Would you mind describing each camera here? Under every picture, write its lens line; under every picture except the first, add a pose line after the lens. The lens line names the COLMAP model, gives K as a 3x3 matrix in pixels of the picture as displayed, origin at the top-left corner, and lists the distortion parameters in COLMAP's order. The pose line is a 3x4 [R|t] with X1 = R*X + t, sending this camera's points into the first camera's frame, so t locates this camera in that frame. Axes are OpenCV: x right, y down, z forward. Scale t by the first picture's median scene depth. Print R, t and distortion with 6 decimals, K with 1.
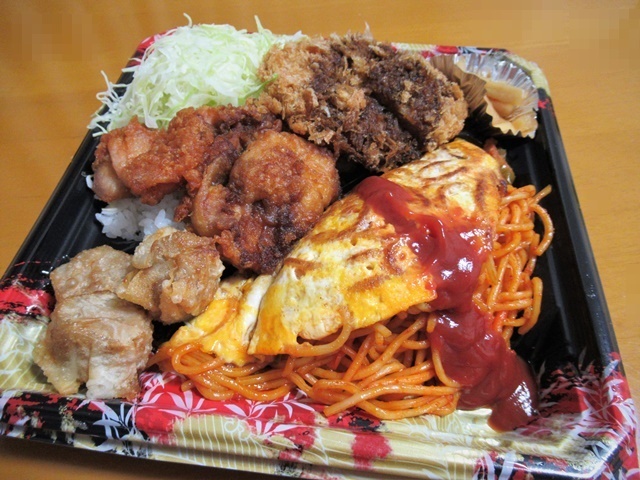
lens RADIAL K [[462.0, 0, 320.0], [0, 462.0, 240.0], [0, 0, 1]] dist [0.006556, -0.026508]
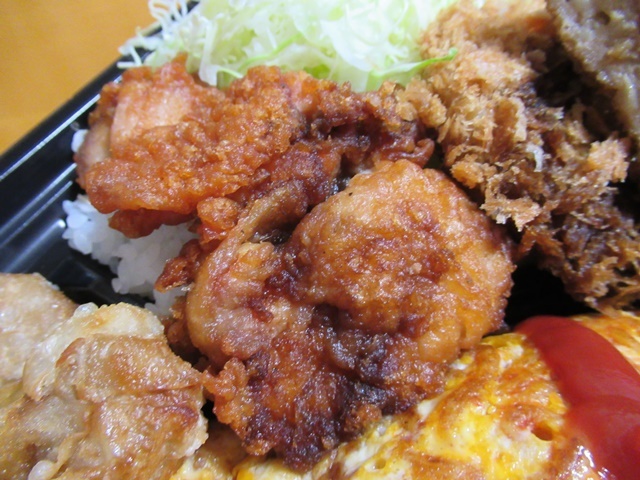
lens RADIAL K [[462.0, 0, 320.0], [0, 462.0, 240.0], [0, 0, 1]] dist [0.006556, -0.026508]
pose [[0.923884, 0.344697, -0.166201, -0.085178], [-0.334653, 0.938412, 0.085962, -0.174983], [0.185596, -0.023799, 0.982338, 0.521145]]
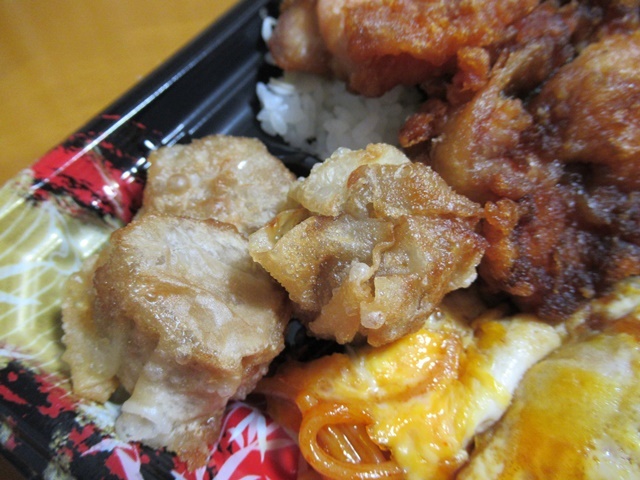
lens RADIAL K [[462.0, 0, 320.0], [0, 462.0, 240.0], [0, 0, 1]] dist [0.006556, -0.026508]
pose [[0.898312, 0.389558, -0.203175, -0.234029], [-0.370323, 0.920183, 0.126977, 0.022817], [0.236423, -0.038824, 0.970874, 0.471875]]
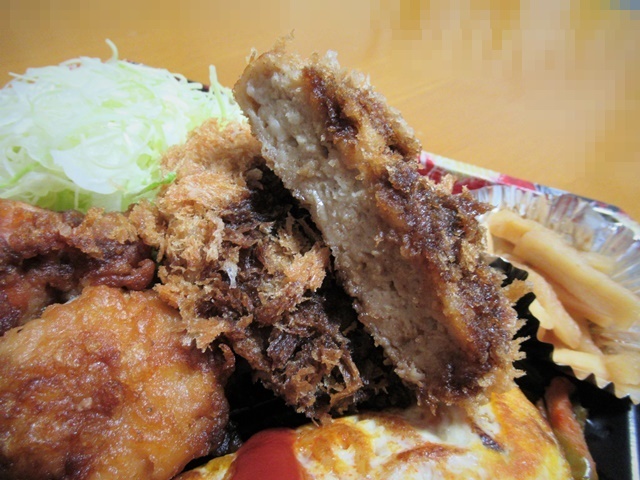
lens RADIAL K [[462.0, 0, 320.0], [0, 462.0, 240.0], [0, 0, 1]] dist [0.006556, -0.026508]
pose [[0.962506, 0.248763, -0.108166, 0.153093], [-0.259964, 0.959792, -0.105916, -0.299217], [0.077468, 0.130064, 0.988475, 0.547769]]
